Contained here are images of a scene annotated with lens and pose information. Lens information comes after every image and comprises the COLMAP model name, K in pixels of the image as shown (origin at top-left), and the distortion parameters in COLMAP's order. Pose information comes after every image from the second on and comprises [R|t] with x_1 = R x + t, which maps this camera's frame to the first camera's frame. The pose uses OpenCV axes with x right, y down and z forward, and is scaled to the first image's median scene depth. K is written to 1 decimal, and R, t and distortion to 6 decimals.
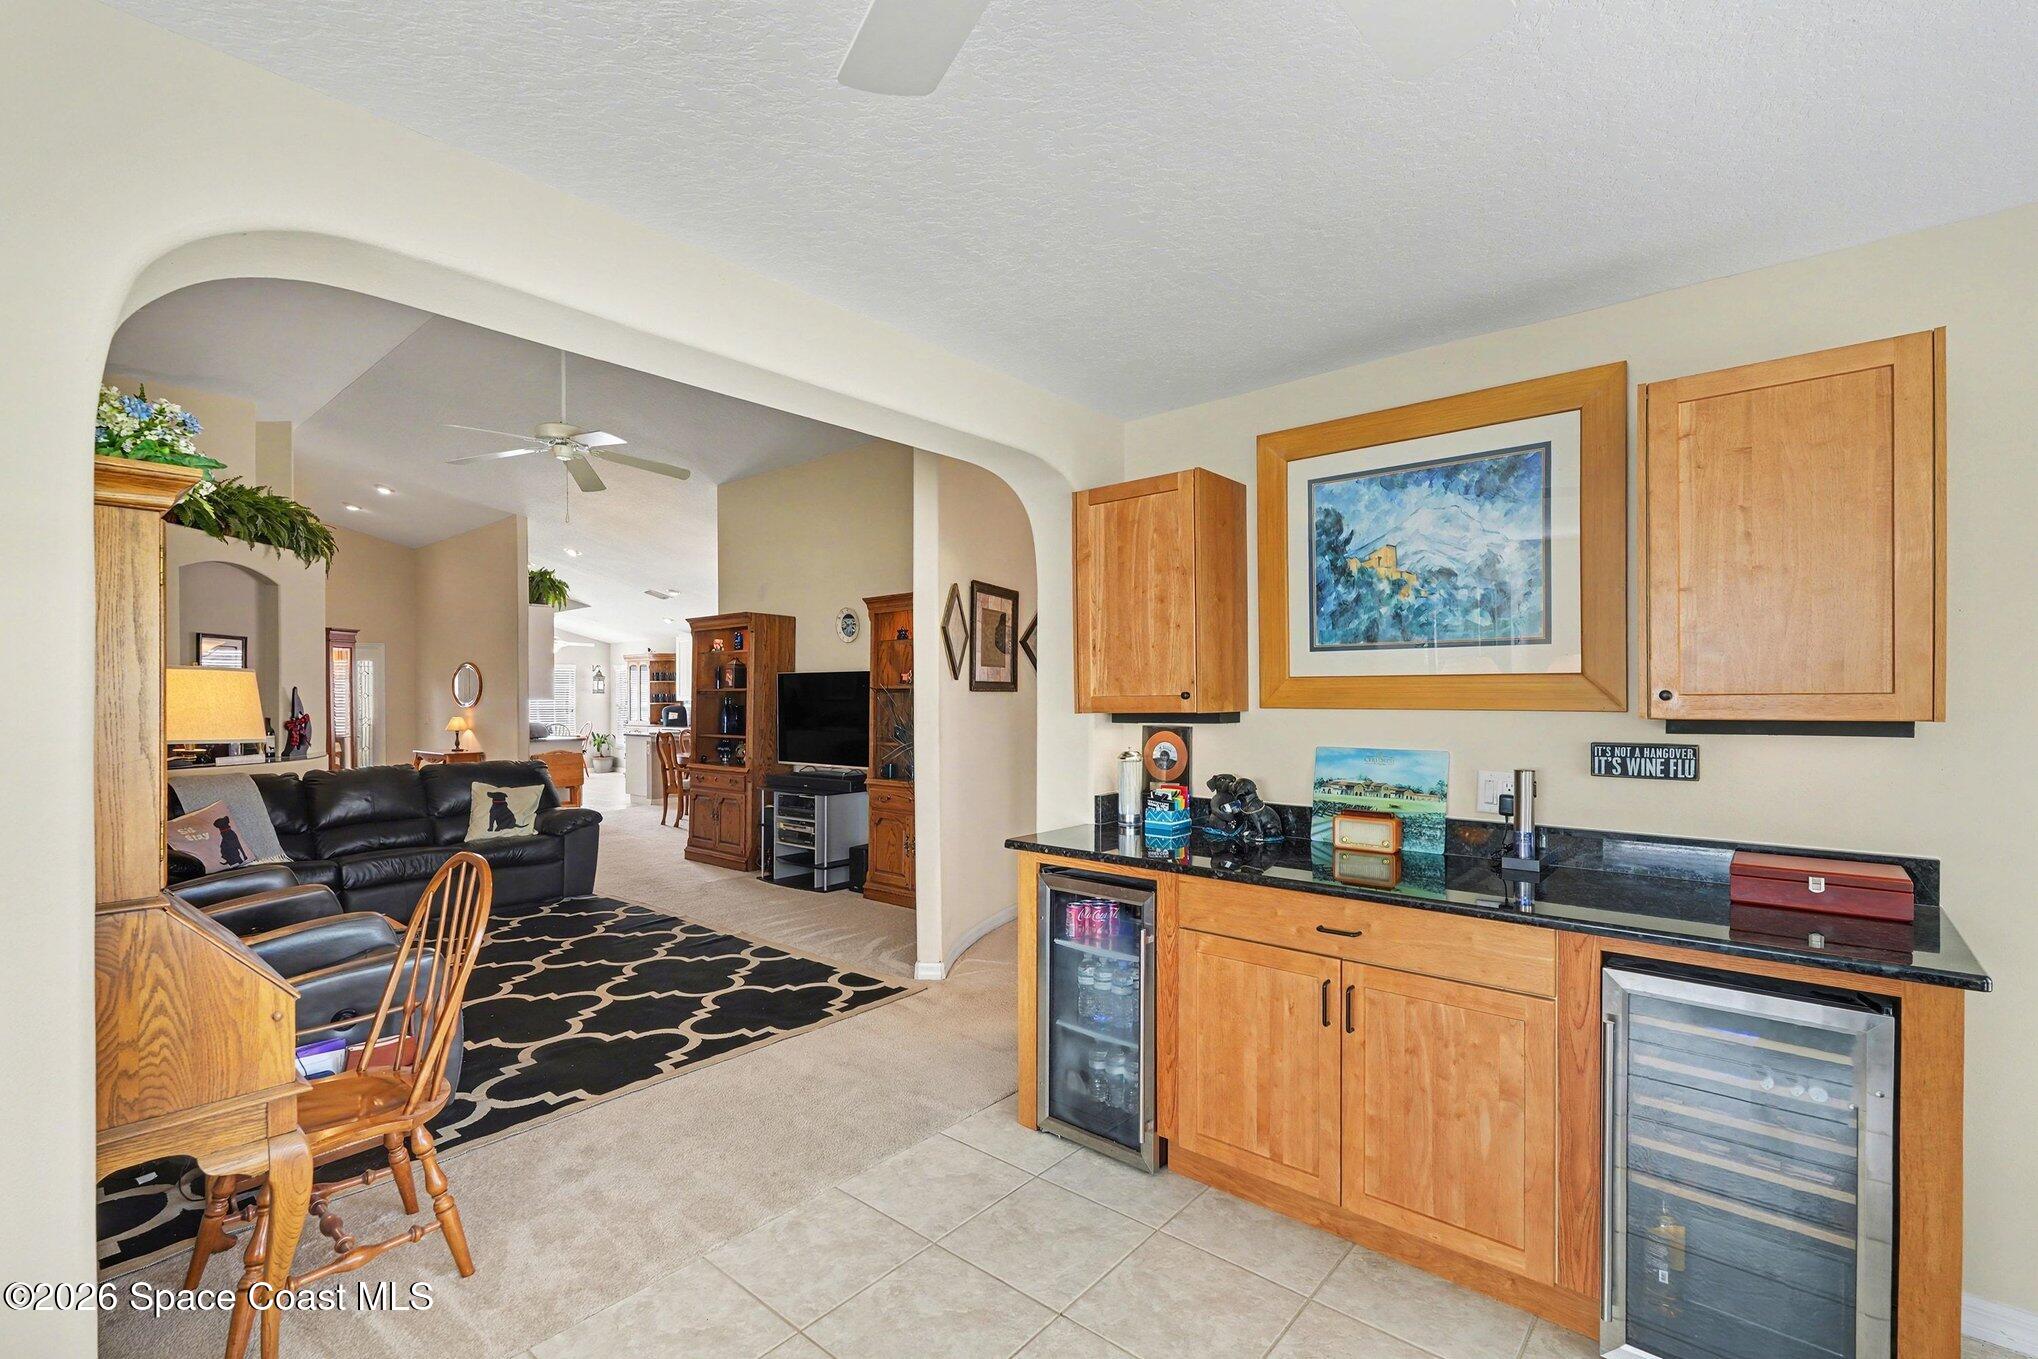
lens RADIAL K [[886.0, 0, 1019.6], [0, 886.0, 693.4], [0, 0, 1]] dist [0.001906, 0.000621]
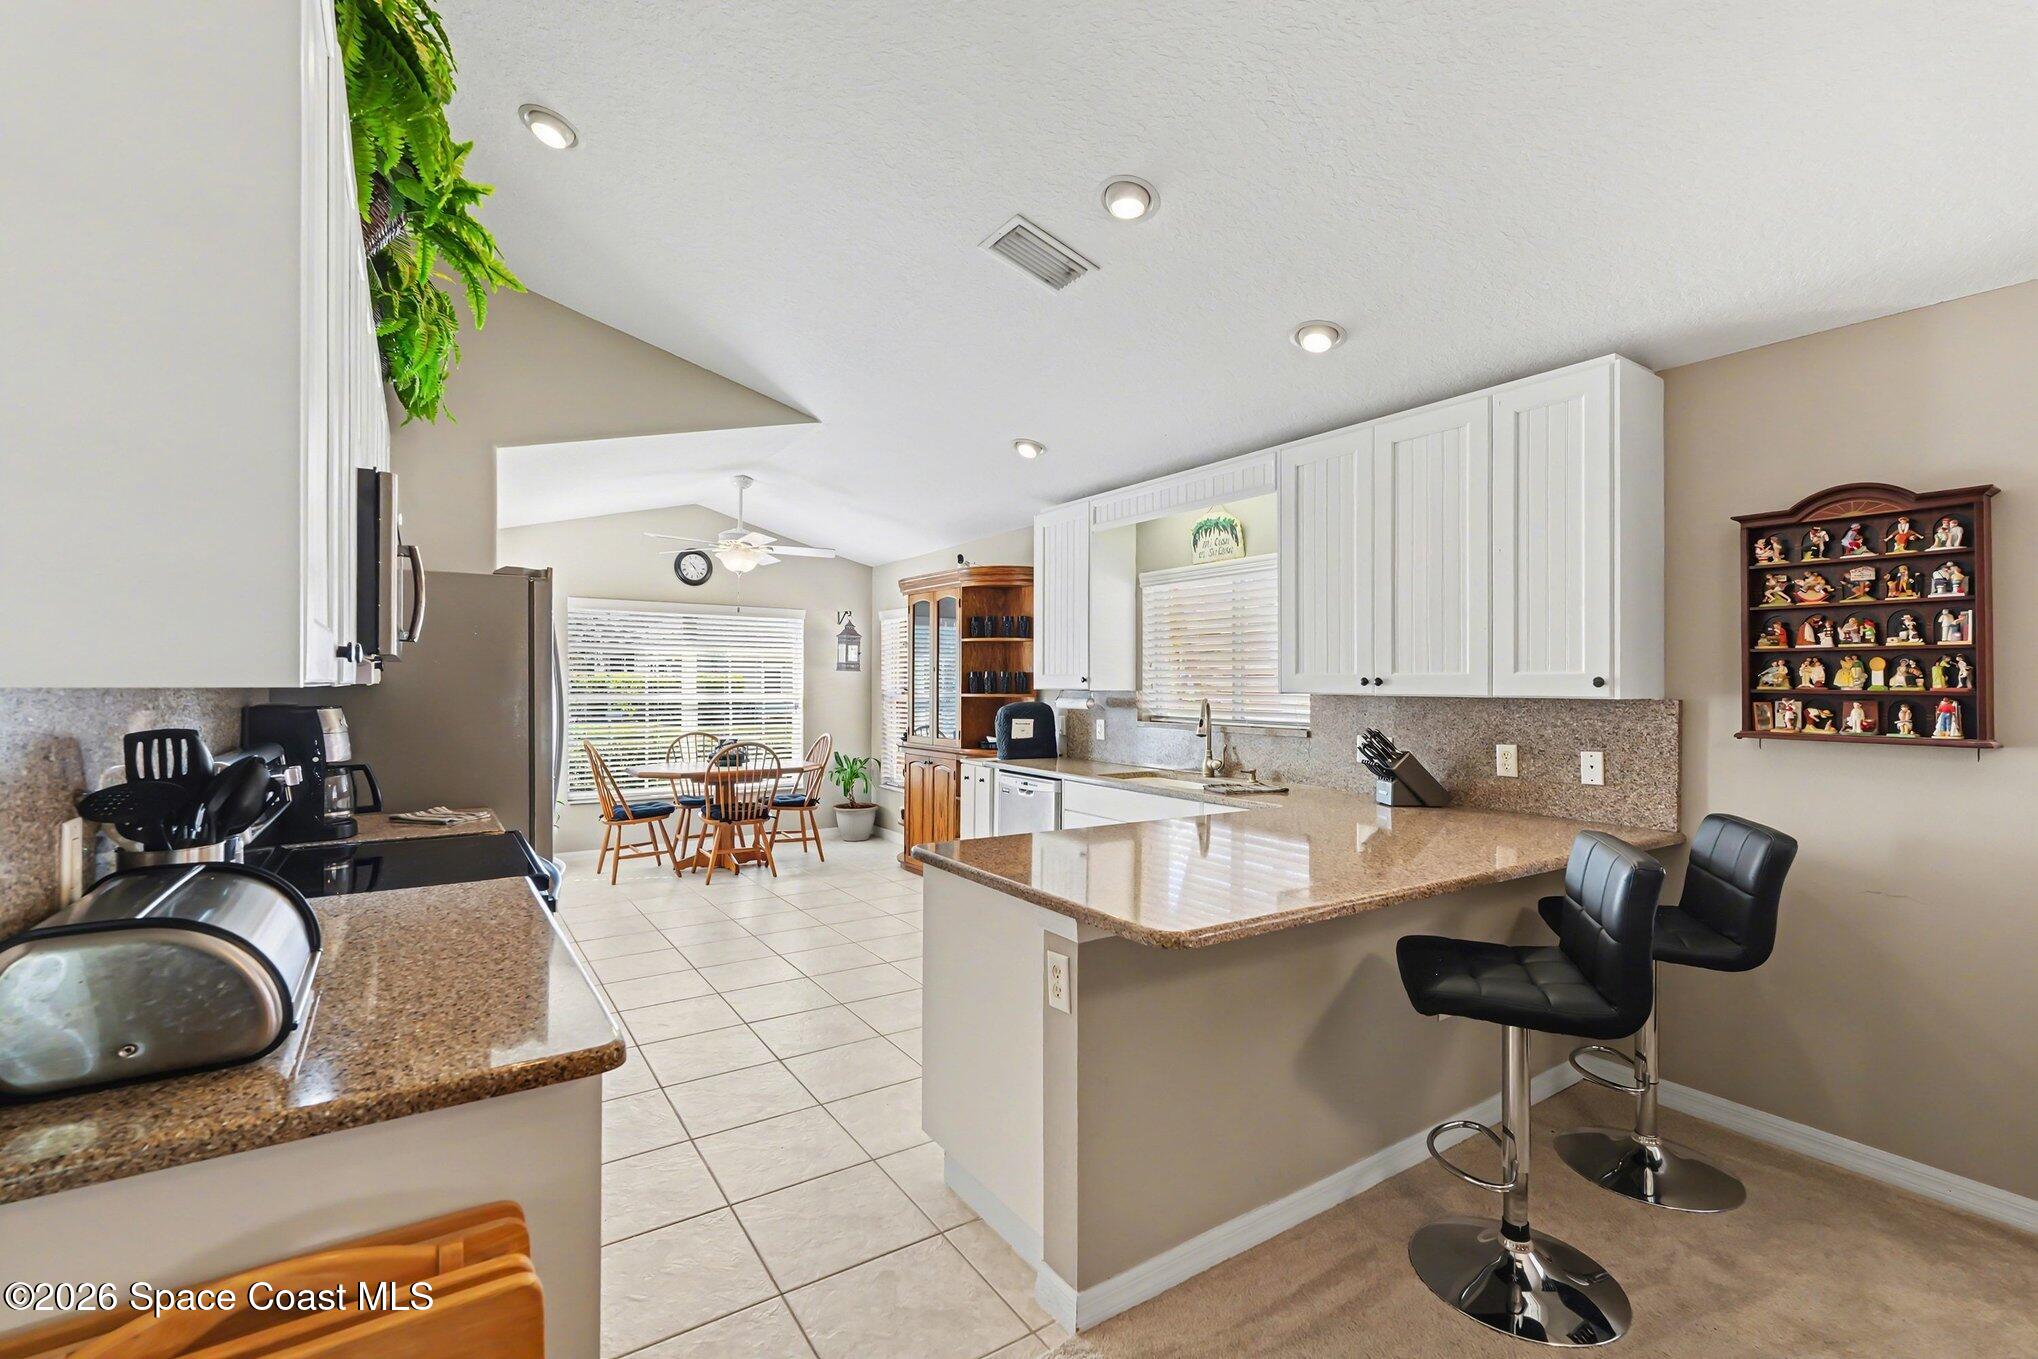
lens RADIAL K [[886.0, 0, 999.7], [0, 886.0, 687.3], [0, 0, 1]] dist [0.001906, 0.000621]
pose [[0.963264, 0.000957, -0.268555, -0.716163], [0.000585, 0.999984, 0.005660, 0.012338], [0.268556, -0.005609, 0.963248, 1.501207]]
